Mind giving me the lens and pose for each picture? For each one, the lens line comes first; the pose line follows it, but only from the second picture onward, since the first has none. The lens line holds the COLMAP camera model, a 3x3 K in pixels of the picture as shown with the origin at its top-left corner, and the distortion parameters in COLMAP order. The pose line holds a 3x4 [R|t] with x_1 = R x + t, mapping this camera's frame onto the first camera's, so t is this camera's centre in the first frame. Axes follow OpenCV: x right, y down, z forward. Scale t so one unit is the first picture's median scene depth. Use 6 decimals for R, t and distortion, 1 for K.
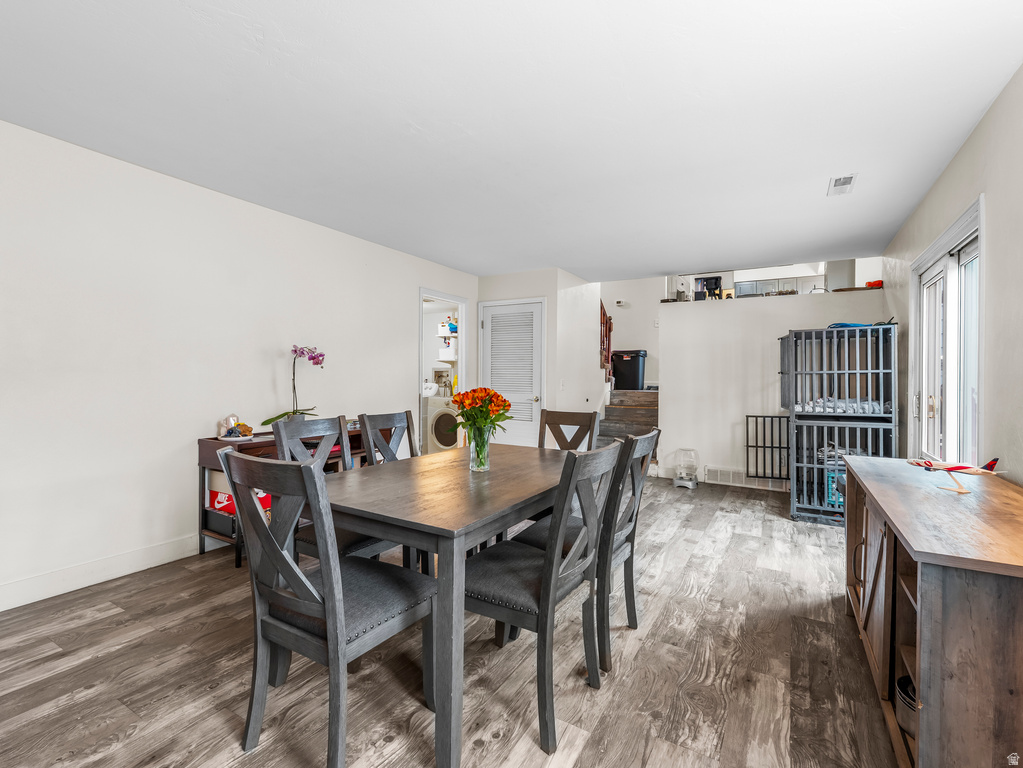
lens RADIAL K [[472.5, 0, 511.6], [0, 472.5, 379.7], [0, 0, 1]] dist [0.001511, -0.000873]
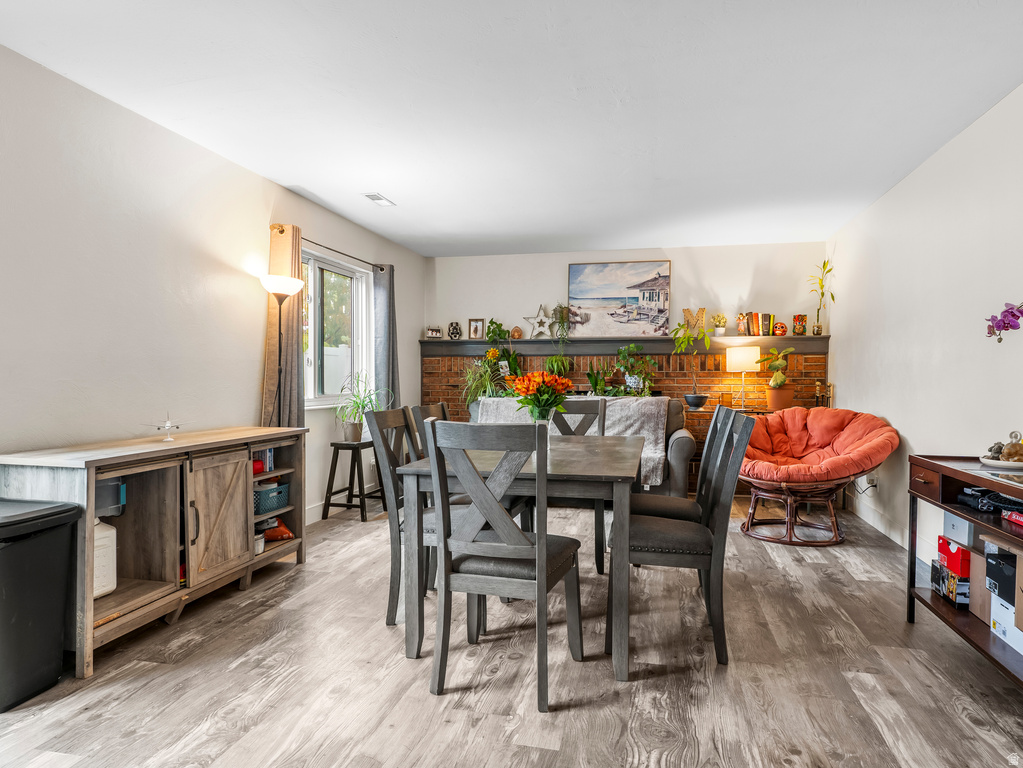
lens RADIAL K [[635.2, 0, 511.4], [0, 635.2, 384.0], [0, 0, 1]] dist [0.001106, 0.000501]
pose [[-0.953117, -0.007023, -0.302521, 0.397887], [-0.012223, 0.999808, 0.015301, 0.022159], [0.302355, 0.018281, -0.953020, 2.182256]]
